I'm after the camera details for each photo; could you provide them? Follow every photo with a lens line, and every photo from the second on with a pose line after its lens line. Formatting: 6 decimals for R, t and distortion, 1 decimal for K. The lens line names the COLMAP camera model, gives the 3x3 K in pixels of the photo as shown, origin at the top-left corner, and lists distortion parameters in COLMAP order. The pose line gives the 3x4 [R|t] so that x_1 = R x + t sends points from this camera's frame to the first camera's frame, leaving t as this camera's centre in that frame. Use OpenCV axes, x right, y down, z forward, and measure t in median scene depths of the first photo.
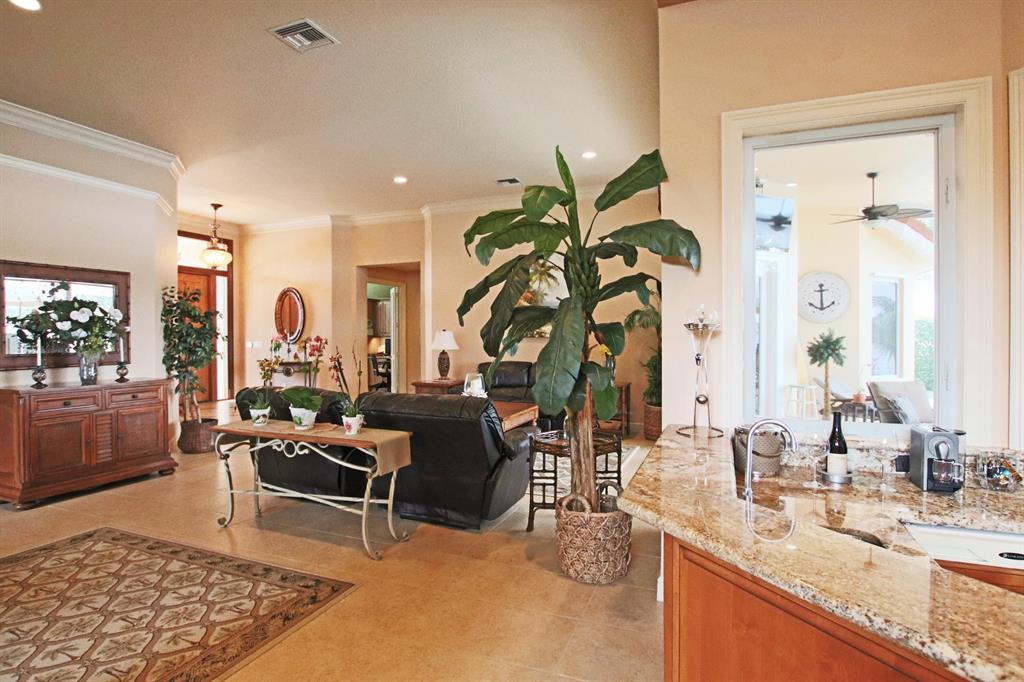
lens RADIAL K [[533.1, 0, 508.8], [0, 533.1, 333.8], [0, 0, 1]] dist [-0.023607, -0.000619]
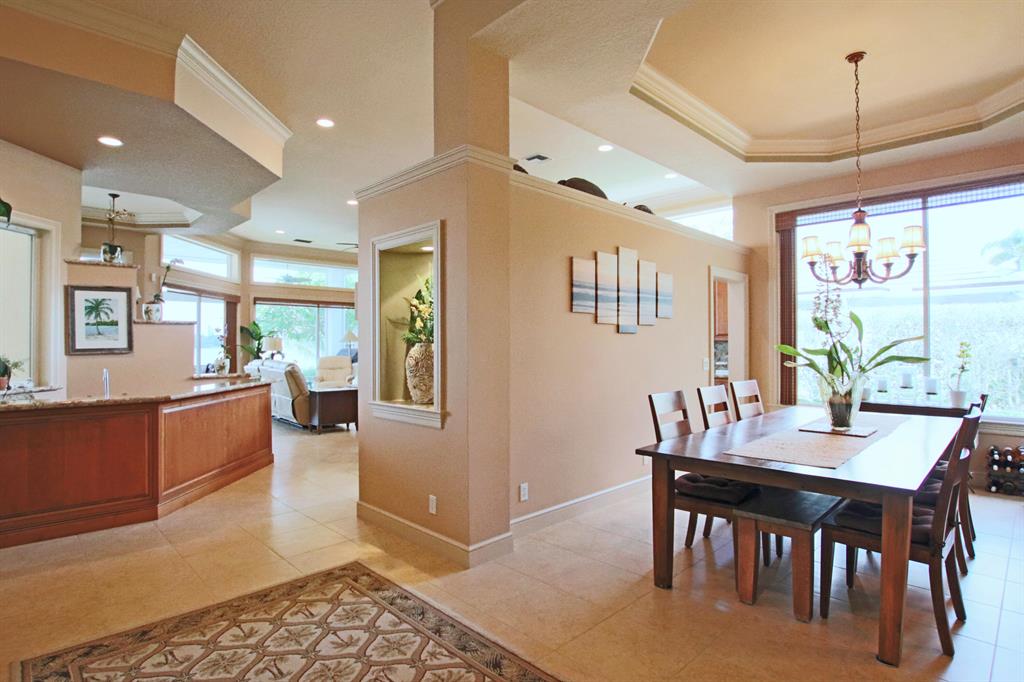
lens RADIAL K [[533.1, 0, 512.9], [0, 533.1, 340.8], [0, 0, 1]] dist [-0.023607, -0.000619]
pose [[-0.918912, 0.002698, 0.394454, -1.480926], [0.000560, 0.999985, -0.005536, 0.039464], [-0.394463, -0.004867, -0.918899, 1.713266]]
